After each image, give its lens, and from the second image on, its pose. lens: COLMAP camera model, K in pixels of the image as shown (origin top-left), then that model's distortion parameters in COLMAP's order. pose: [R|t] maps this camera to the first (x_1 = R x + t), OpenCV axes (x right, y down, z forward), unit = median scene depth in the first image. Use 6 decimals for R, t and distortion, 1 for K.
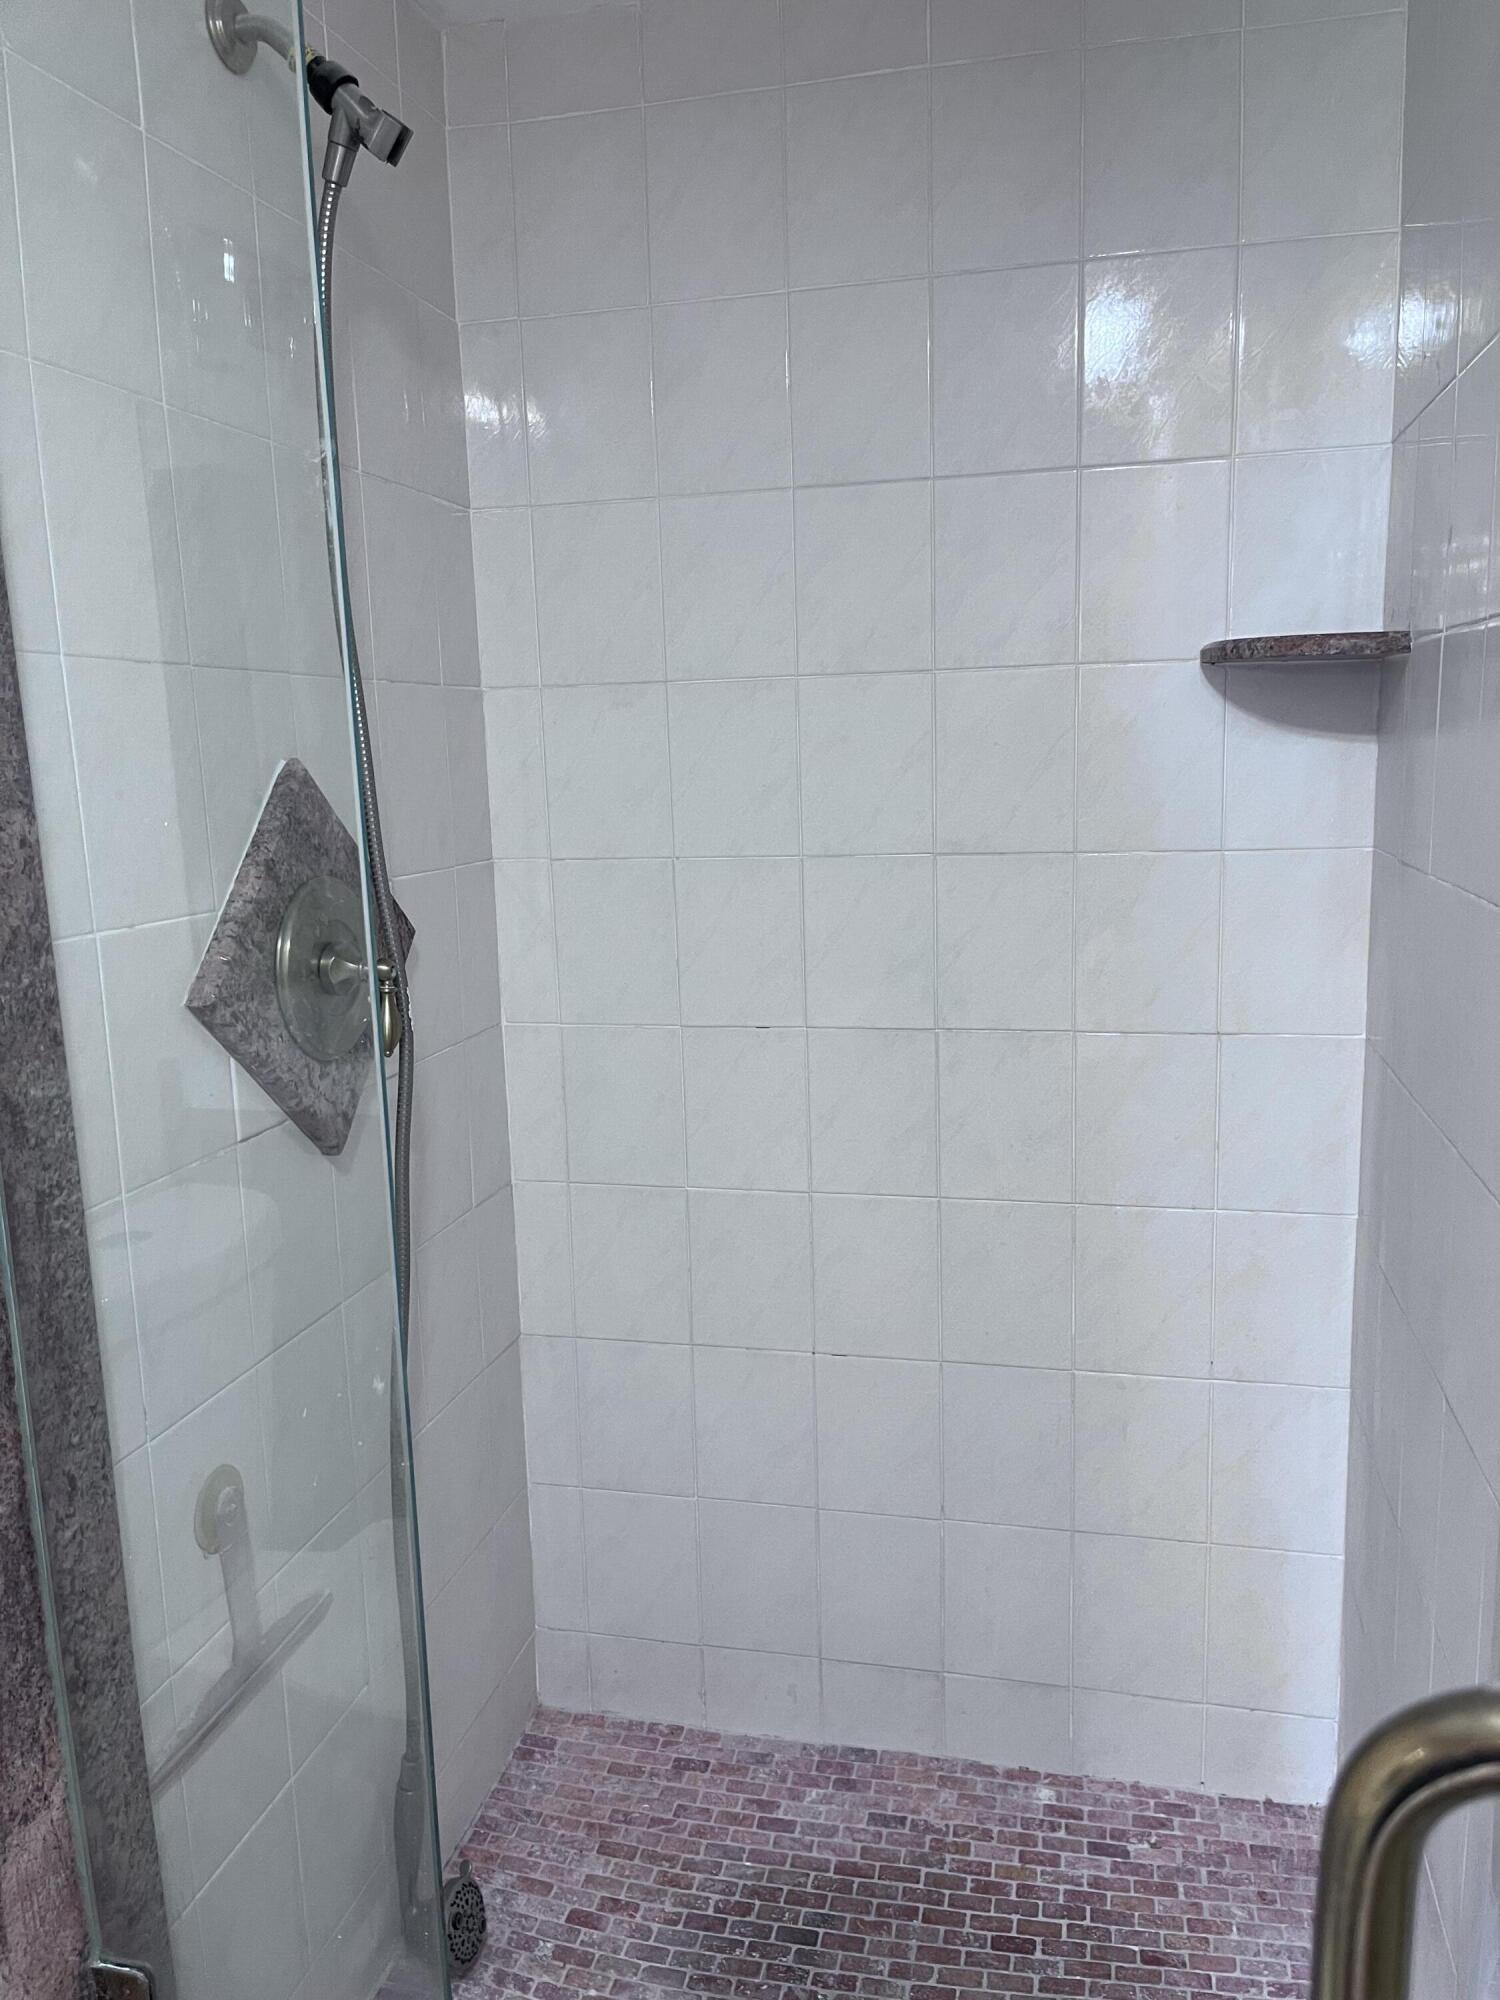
lens RADIAL K [[1519.7, 0, 756.3], [0, 1519.7, 1013.5], [0, 0, 1]] dist [0.073922, -0.114818]
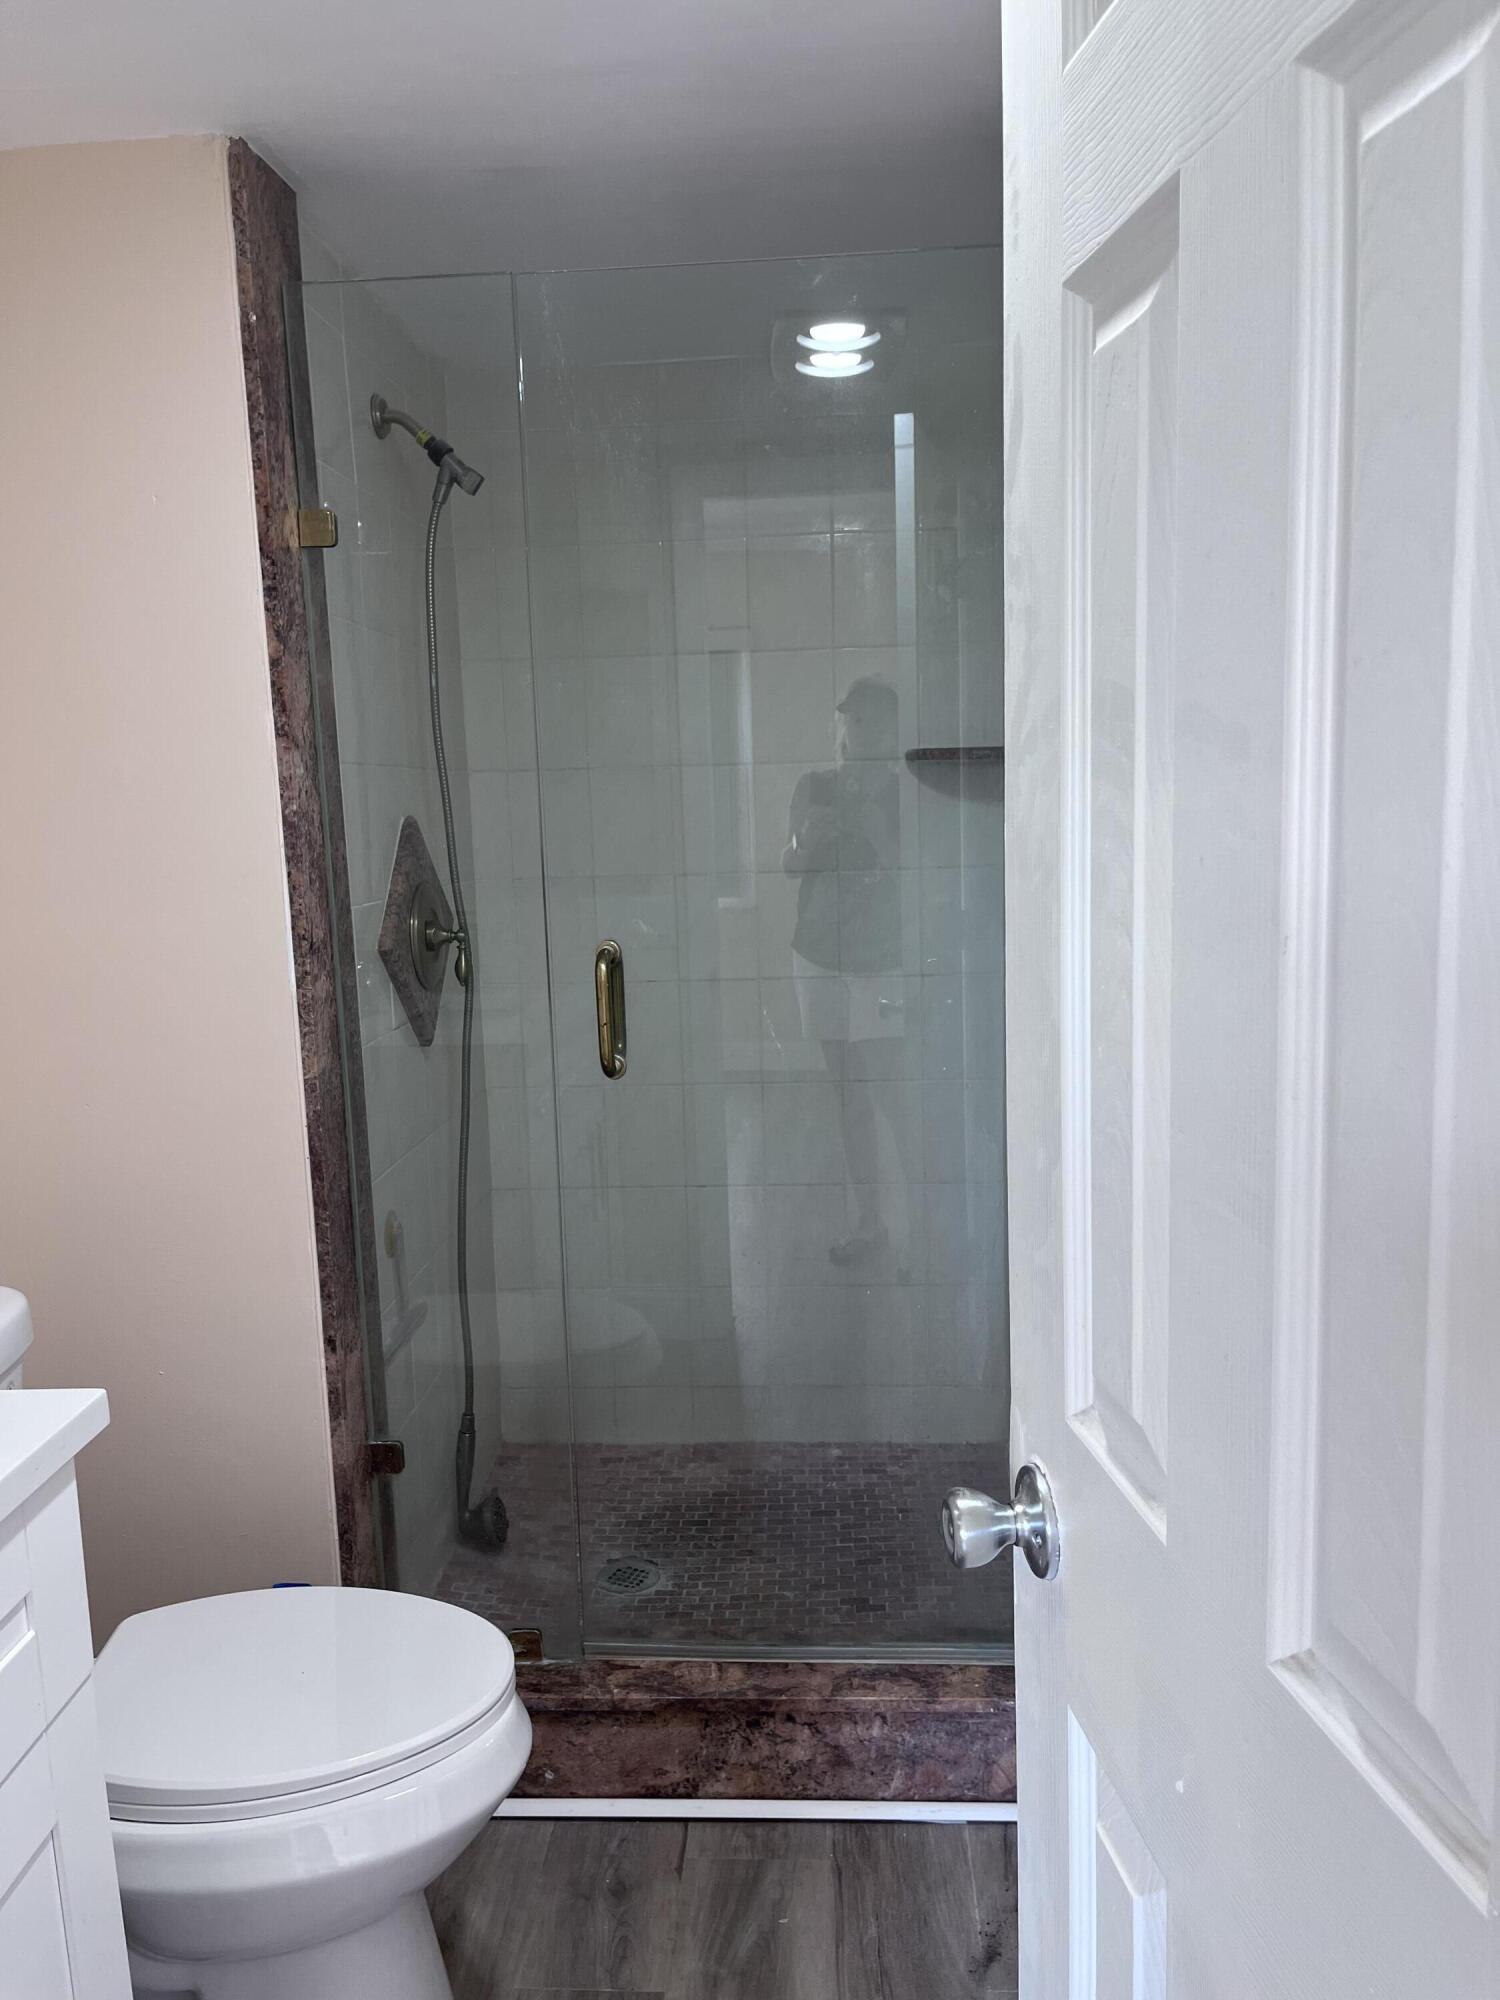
lens RADIAL K [[1505.6, 0, 749.6], [0, 1505.6, 998.7], [0, 0, 1]] dist [0.064739, -0.098032]
pose [[0.984364, -0.020055, 0.174999, -0.183802], [0.028310, 0.998595, -0.044804, 0.107072], [-0.173855, 0.049058, 0.983549, -0.621484]]
